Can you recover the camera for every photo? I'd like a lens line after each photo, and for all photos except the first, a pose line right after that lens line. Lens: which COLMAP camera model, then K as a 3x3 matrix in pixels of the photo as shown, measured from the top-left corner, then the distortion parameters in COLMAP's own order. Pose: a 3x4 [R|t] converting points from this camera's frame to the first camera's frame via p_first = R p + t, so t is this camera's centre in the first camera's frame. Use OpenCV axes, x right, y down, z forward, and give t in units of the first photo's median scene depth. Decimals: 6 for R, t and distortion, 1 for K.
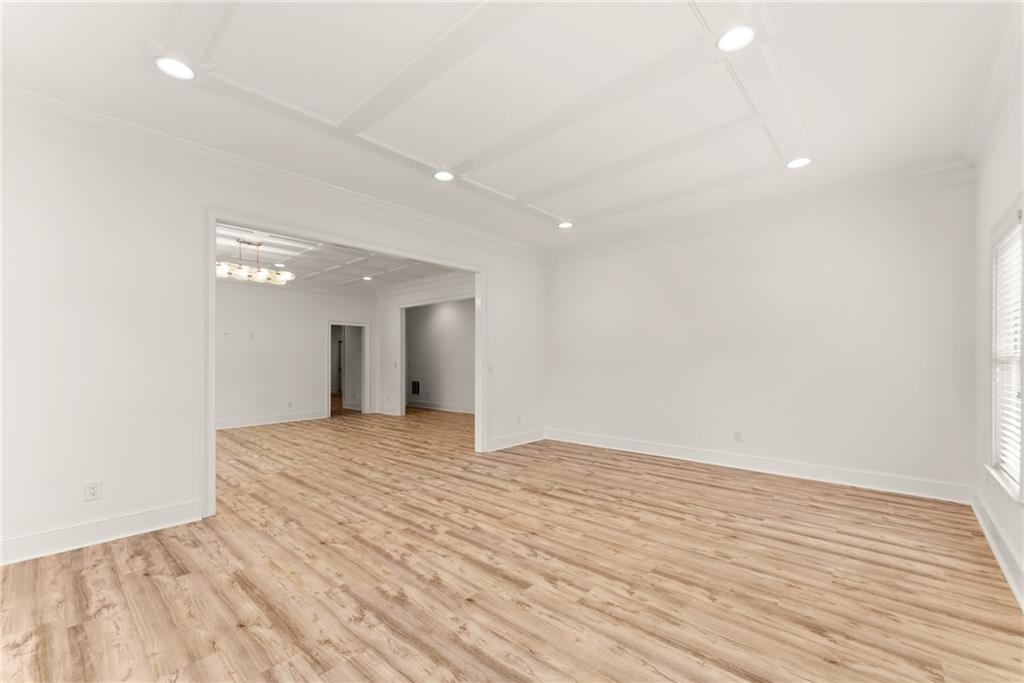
lens RADIAL K [[419.7, 0, 513.9], [0, 419.7, 350.0], [0, 0, 1]] dist [-0.001338, 0.000190]
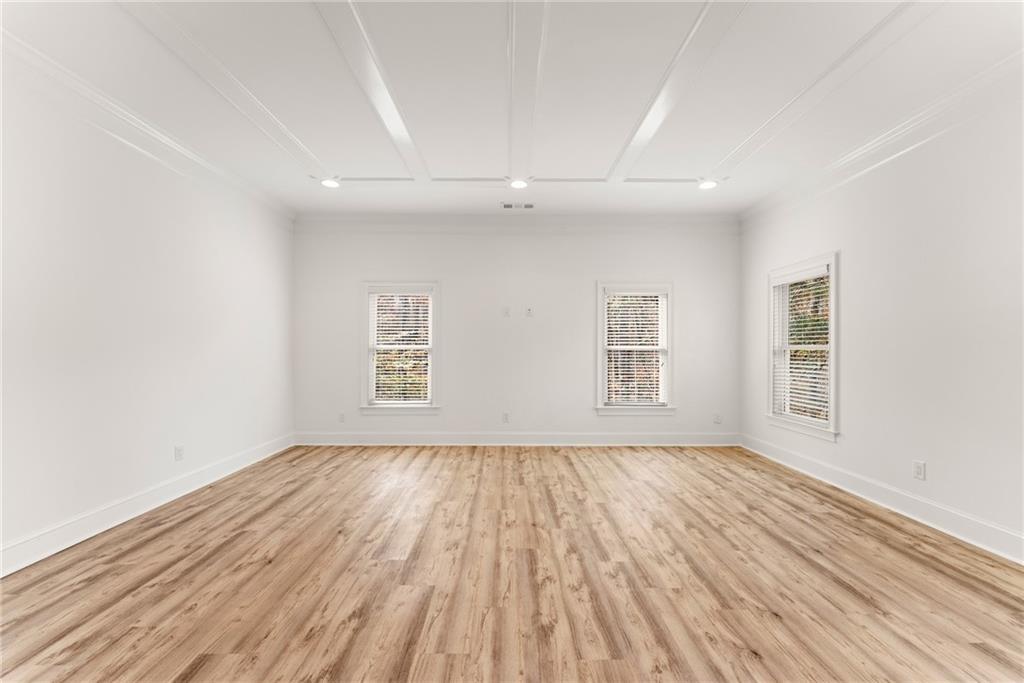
lens RADIAL K [[419.7, 0, 513.0], [0, 419.7, 345.8], [0, 0, 1]] dist [-0.001338, 0.000190]
pose [[-0.678600, 0.009214, 0.734450, -0.633603], [-0.014399, 0.999562, -0.025844, 0.046673], [-0.734367, -0.028113, -0.678171, 1.692016]]
